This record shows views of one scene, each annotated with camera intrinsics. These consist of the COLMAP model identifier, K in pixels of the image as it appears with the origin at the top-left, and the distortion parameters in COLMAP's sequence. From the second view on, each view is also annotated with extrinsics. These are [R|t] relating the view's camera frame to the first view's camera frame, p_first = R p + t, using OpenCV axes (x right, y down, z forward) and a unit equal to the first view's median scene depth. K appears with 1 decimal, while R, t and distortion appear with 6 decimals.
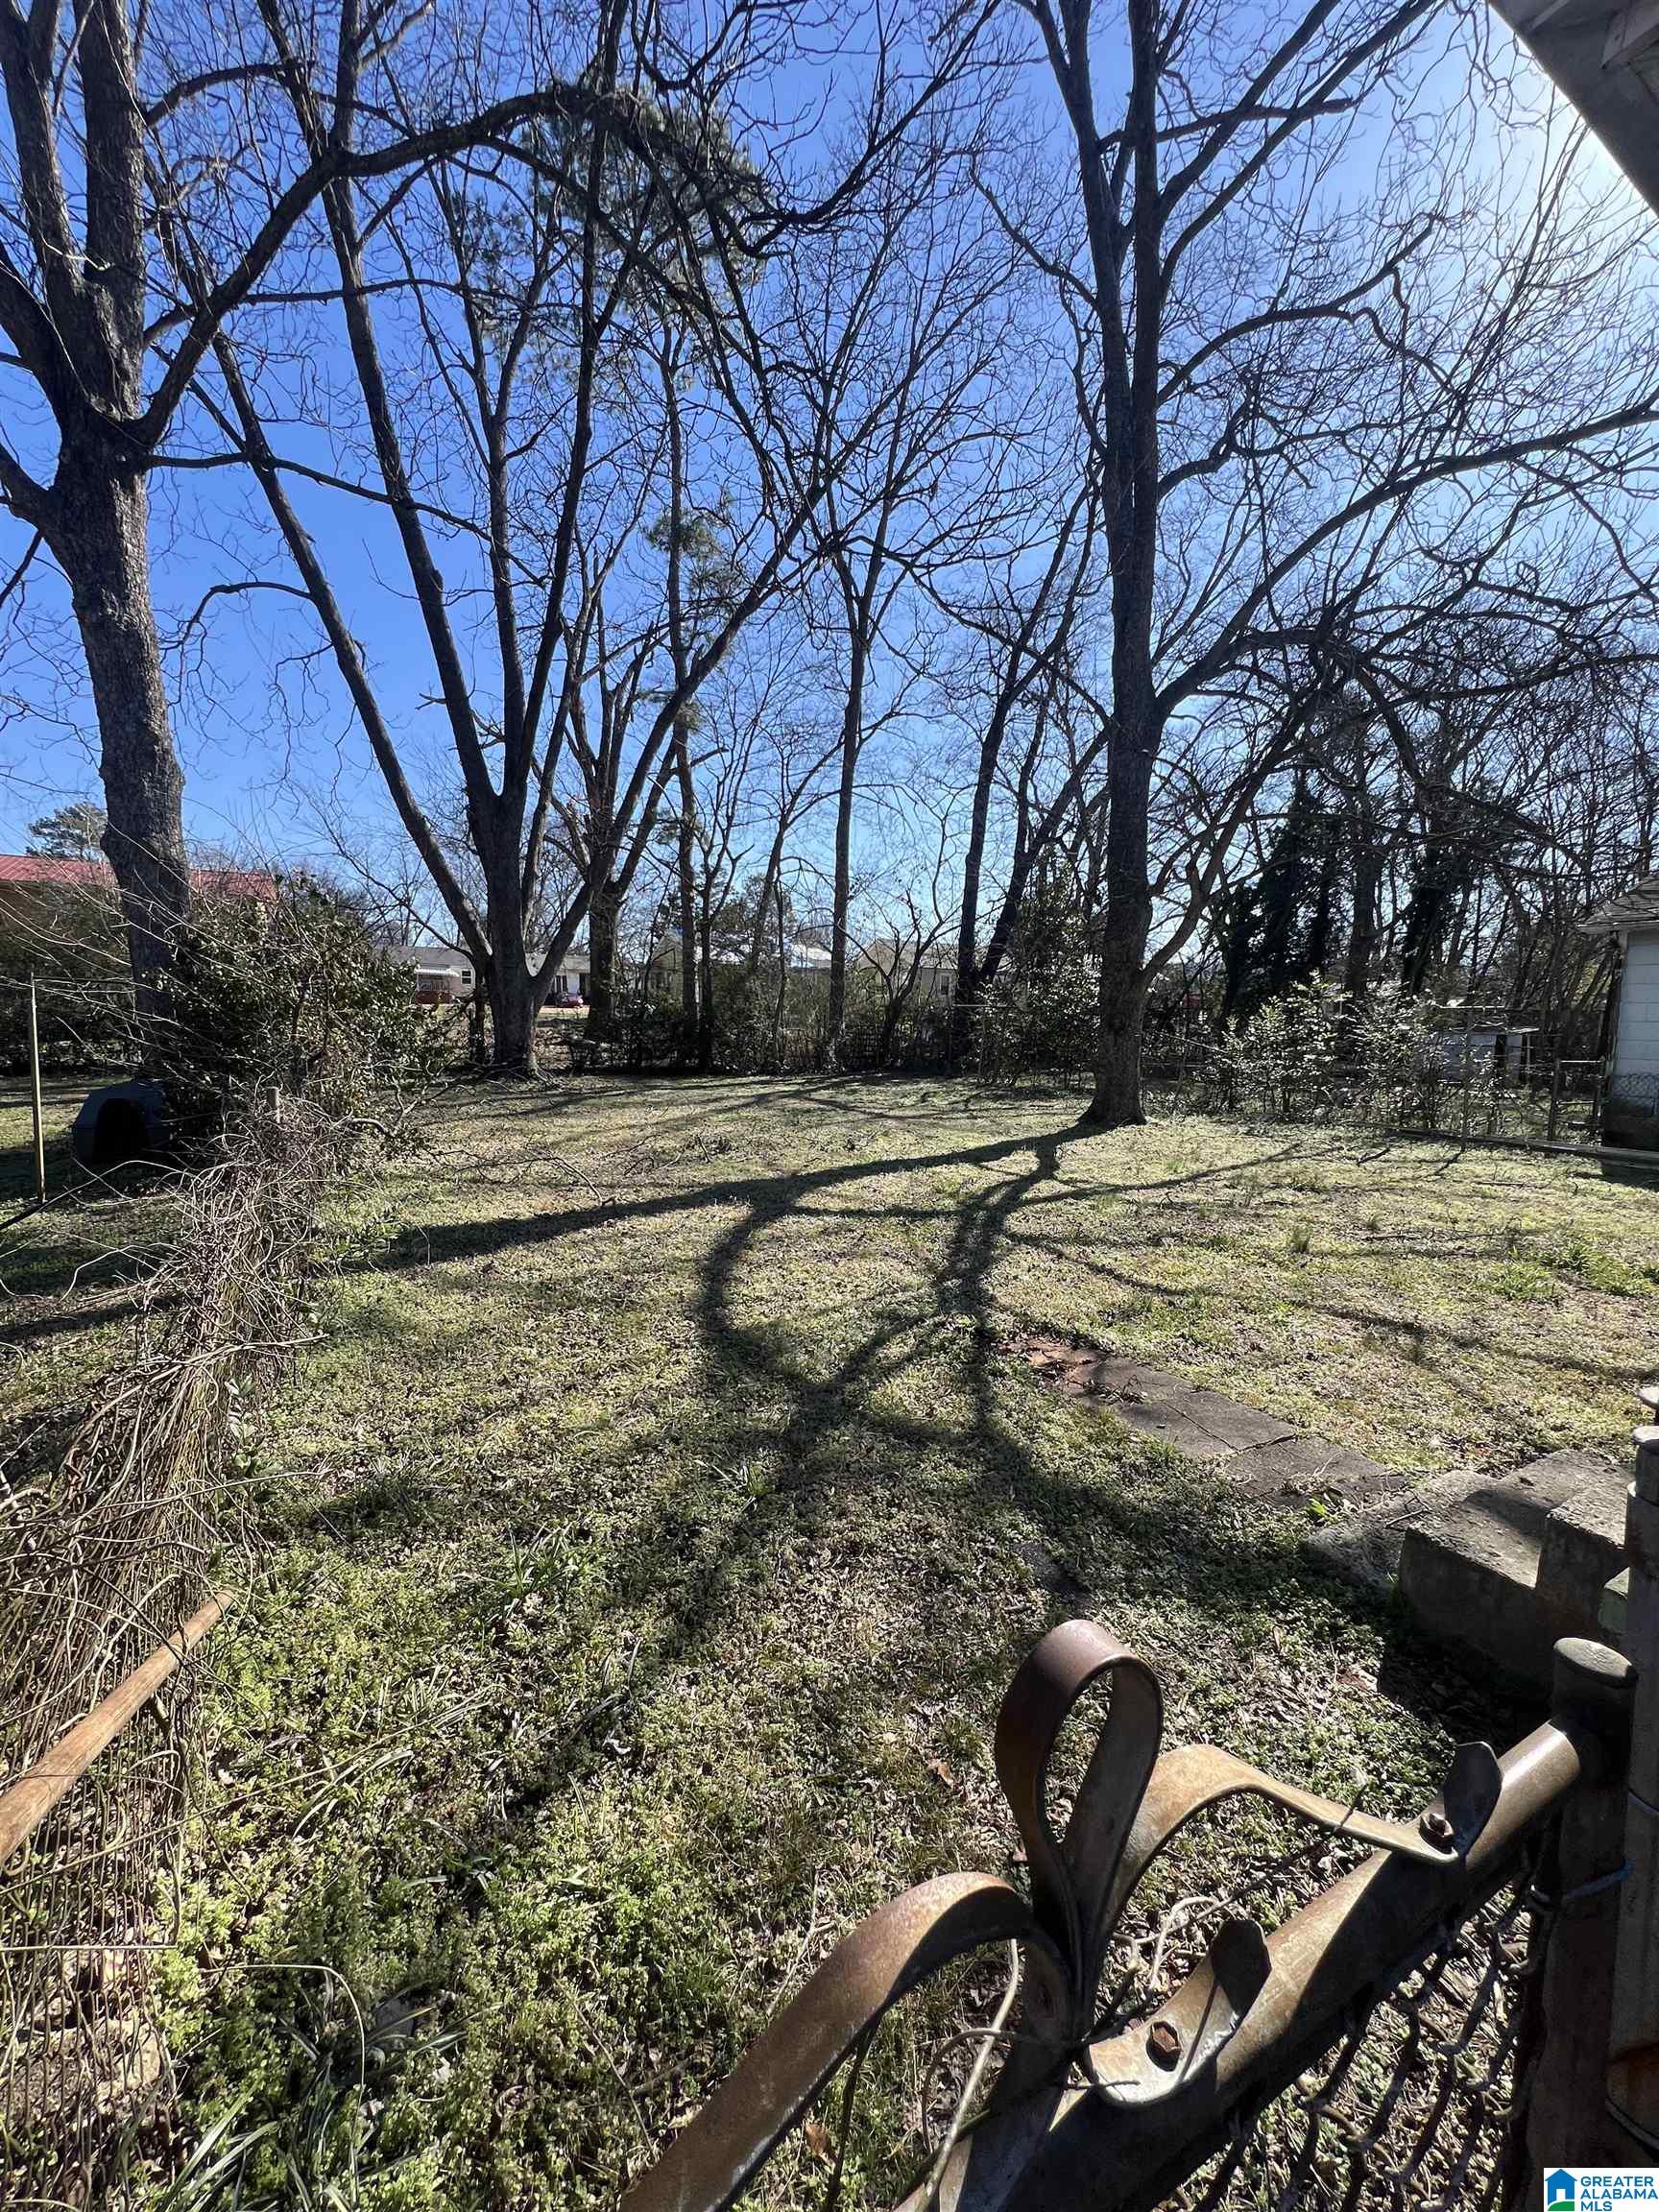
lens RADIAL K [[885.5, 0, 826.3], [0, 885.5, 1101.5], [0, 0, 1]] dist [-0.000523, -0.000394]
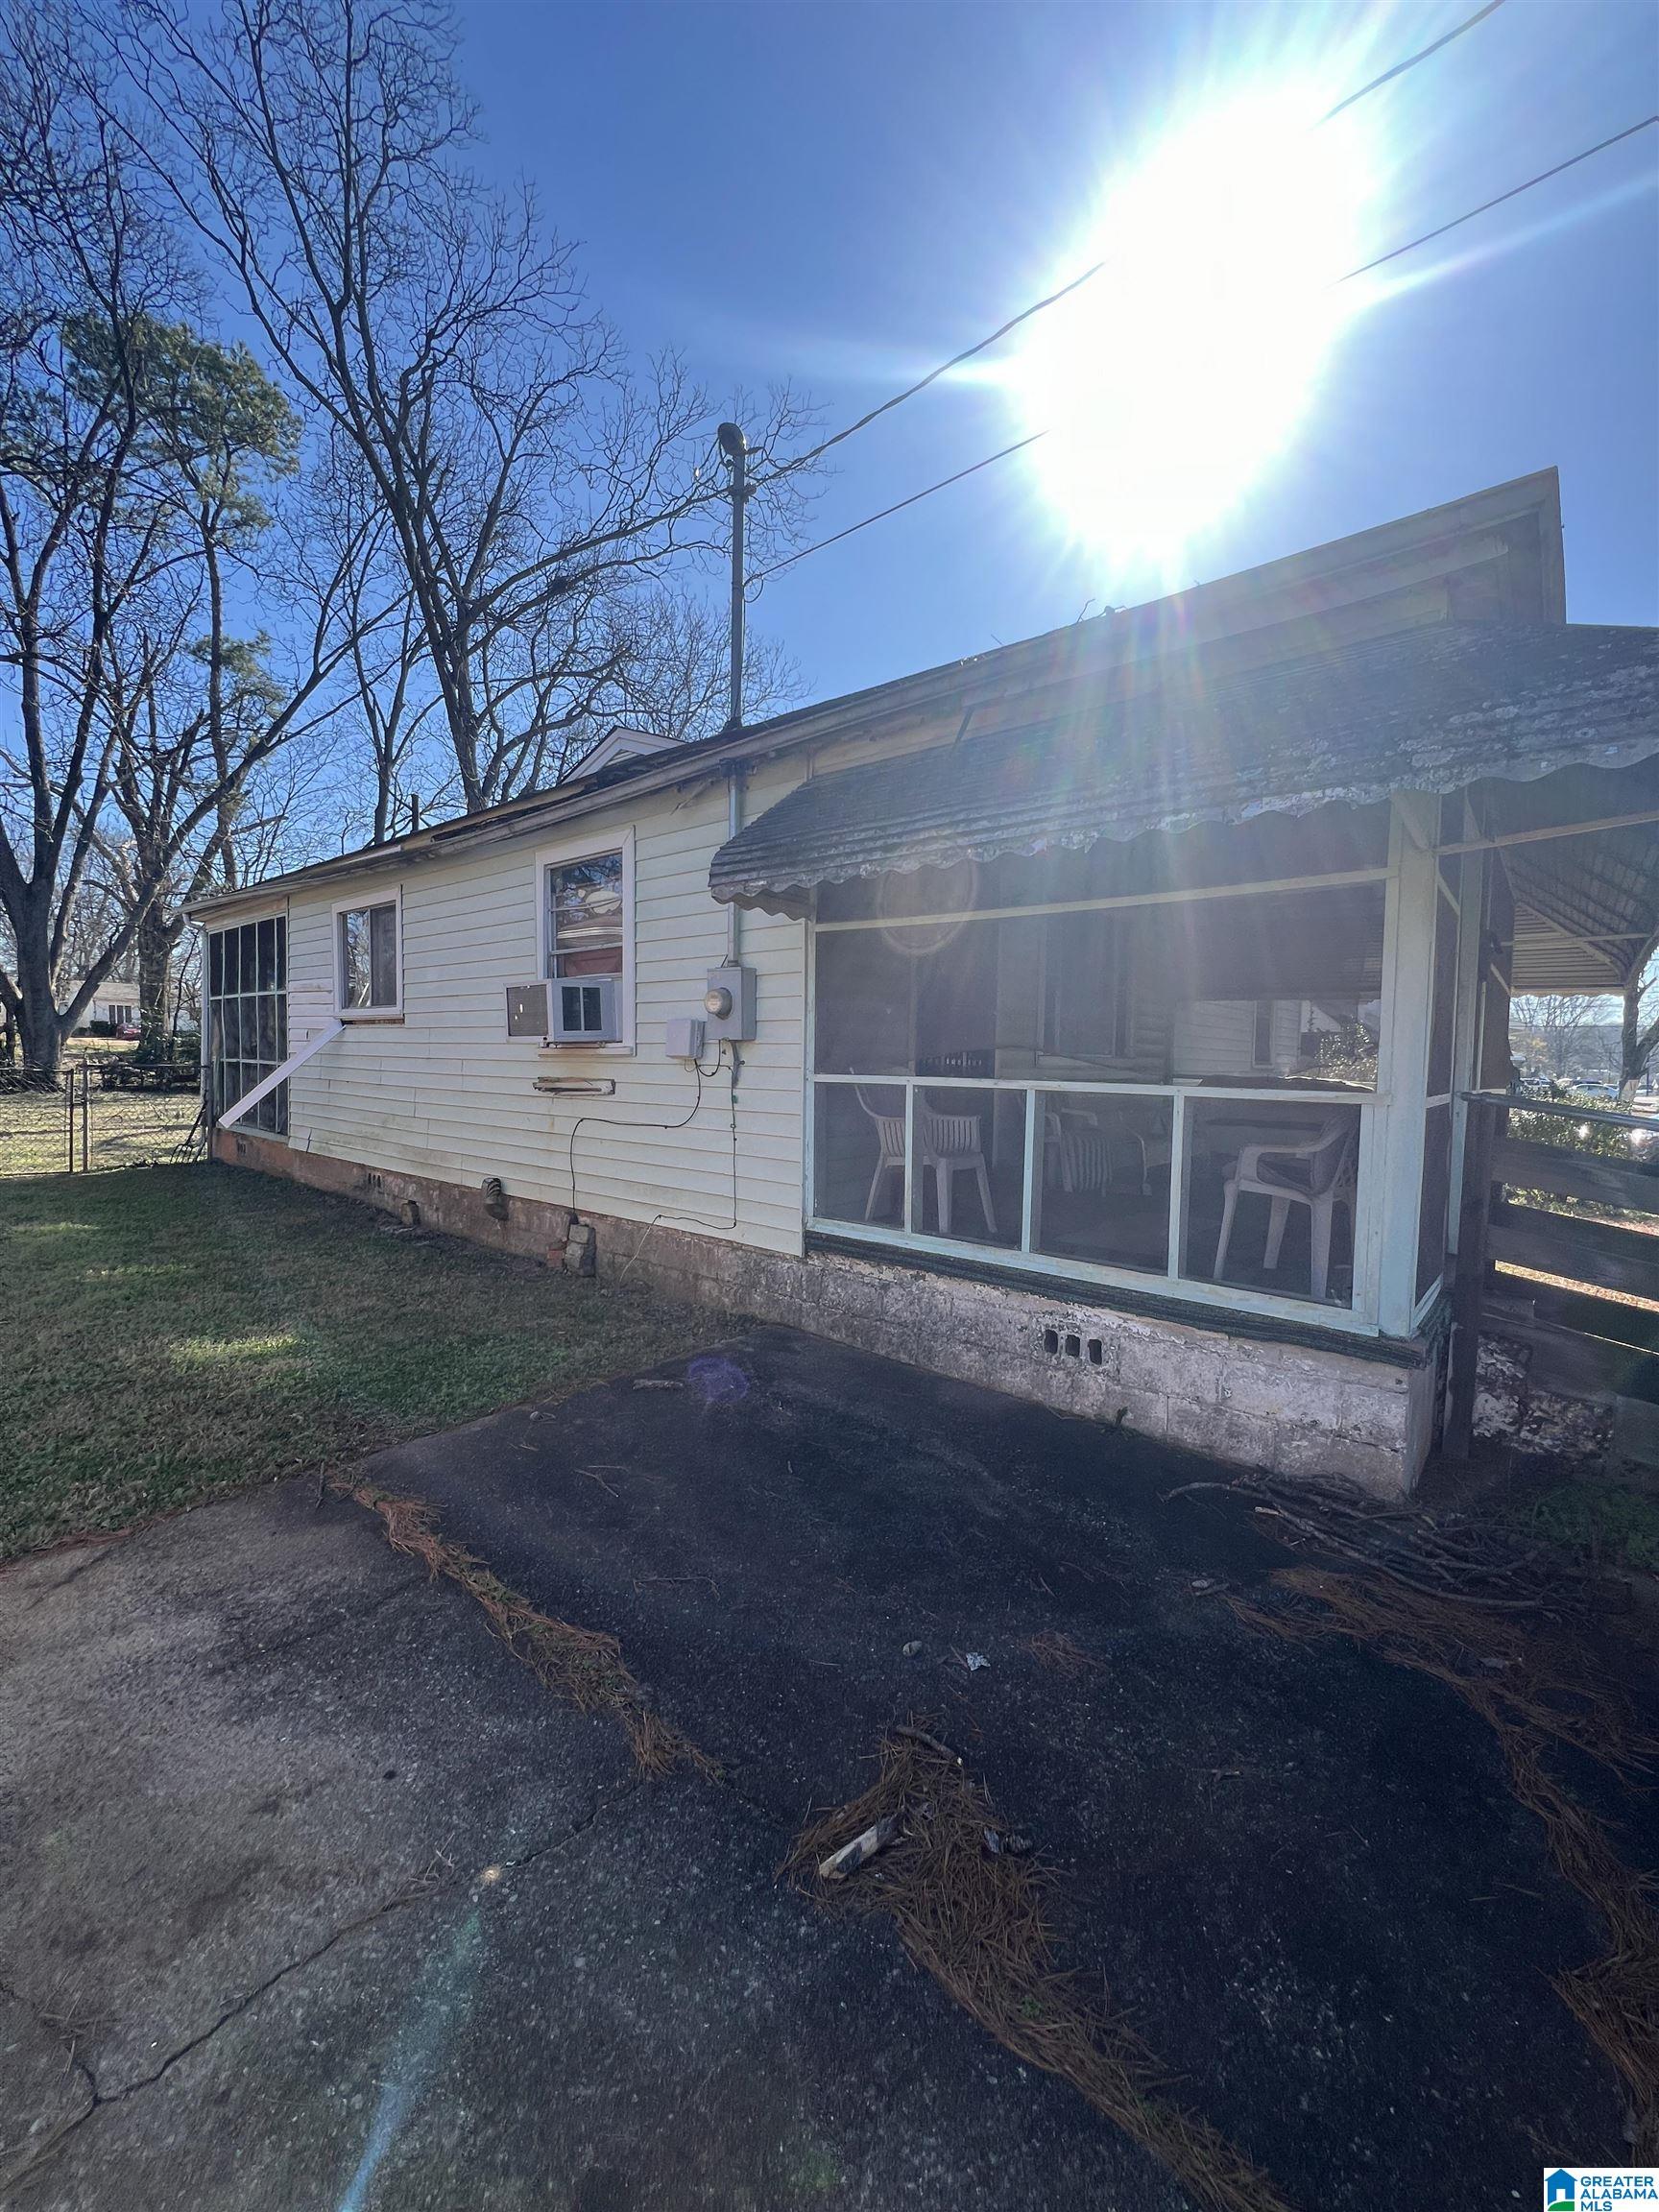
lens RADIAL K [[885.5, 0, 833.9], [0, 885.5, 1104.1], [0, 0, 1]] dist [-0.000523, -0.000394]
pose [[0.929565, -0.011583, 0.368476, 0.165990], [0.027561, 0.998893, -0.038129, 0.049156], [-0.367626, 0.045599, 0.928855, -0.423776]]
